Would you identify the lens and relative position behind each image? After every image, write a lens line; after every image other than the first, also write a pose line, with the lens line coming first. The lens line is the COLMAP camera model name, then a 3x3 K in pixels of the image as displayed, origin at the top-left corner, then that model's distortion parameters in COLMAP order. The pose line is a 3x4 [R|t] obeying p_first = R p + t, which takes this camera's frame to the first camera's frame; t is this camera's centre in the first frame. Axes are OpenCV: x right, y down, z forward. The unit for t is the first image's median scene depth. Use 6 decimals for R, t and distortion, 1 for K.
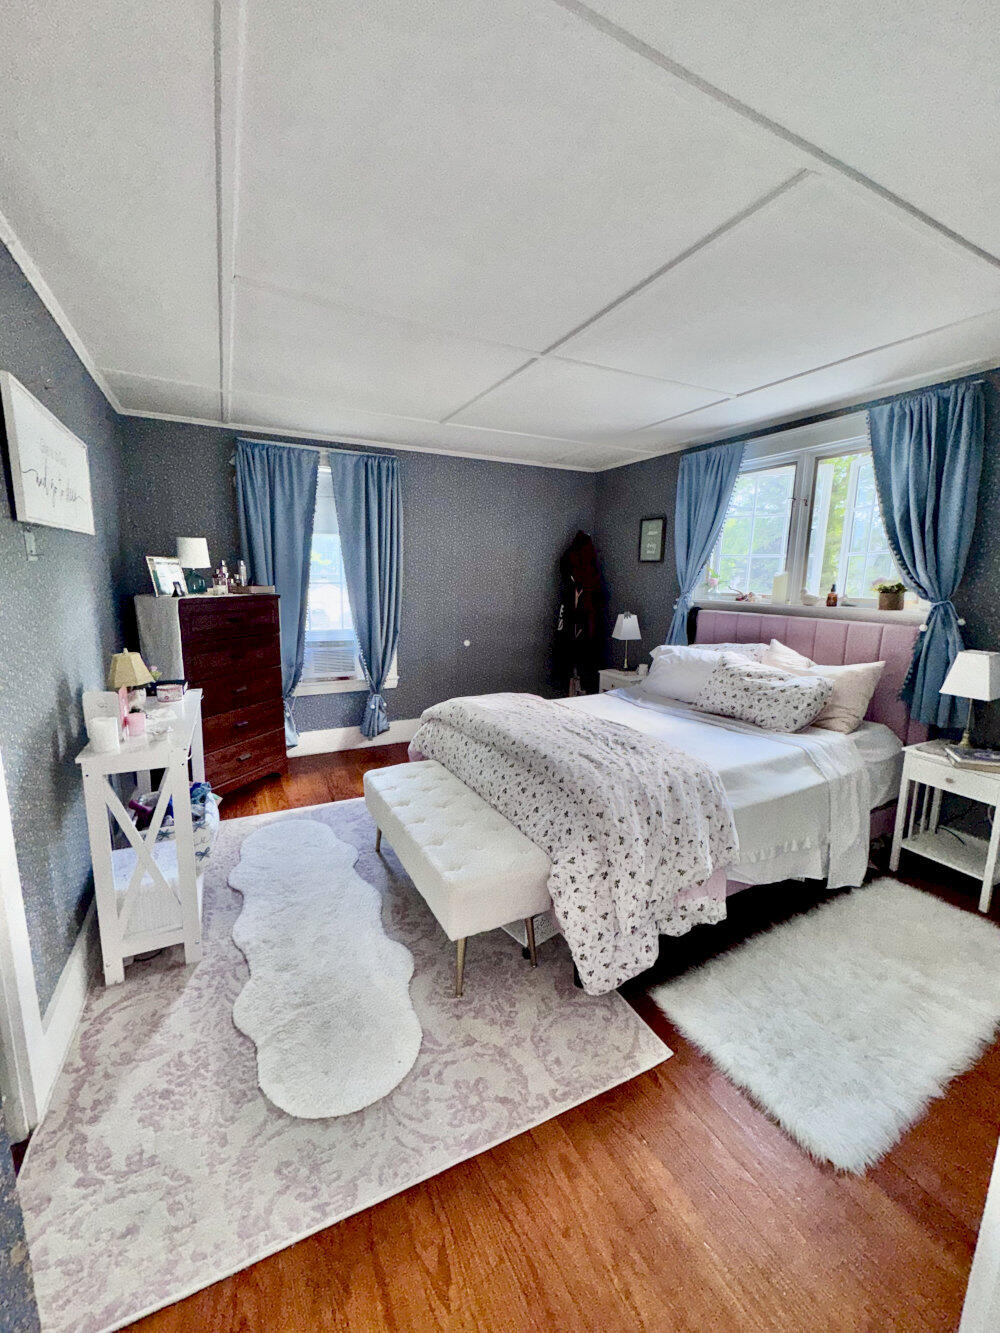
lens RADIAL K [[534.0, 0, 499.0], [0, 534.0, 662.7], [0, 0, 1]] dist [-0.003082, -0.000022]
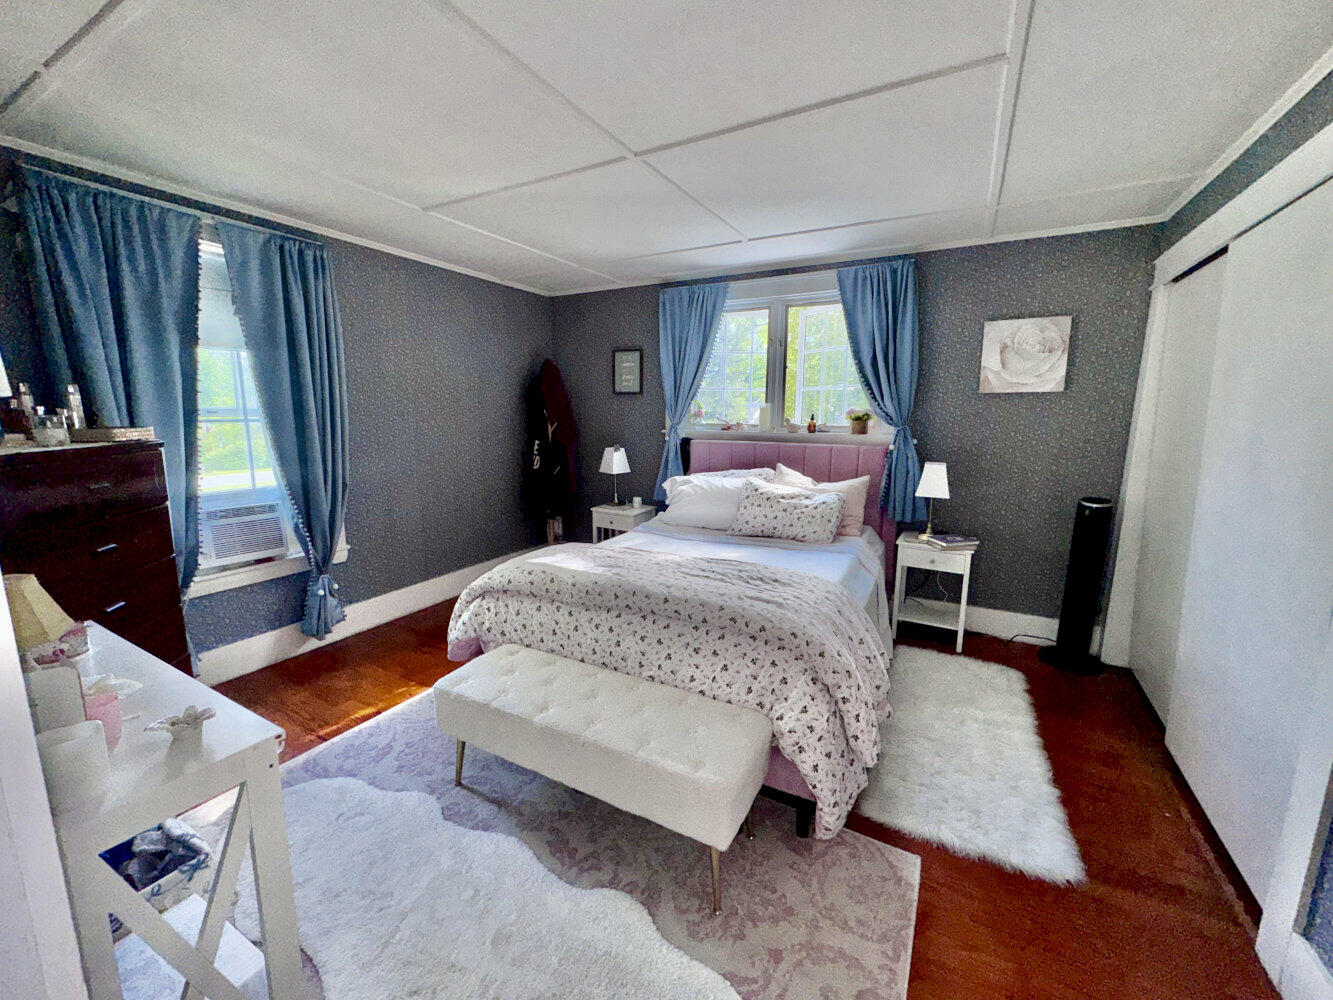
lens RADIAL K [[534.0, 0, 666.4], [0, 534.0, 497.6], [0, 0, 1]] dist [-0.003082, -0.000022]
pose [[0.827904, -0.097736, 0.552288, -0.301399], [0.094491, 0.994930, 0.034421, -0.031944], [-0.552852, 0.023689, 0.832942, 0.186455]]
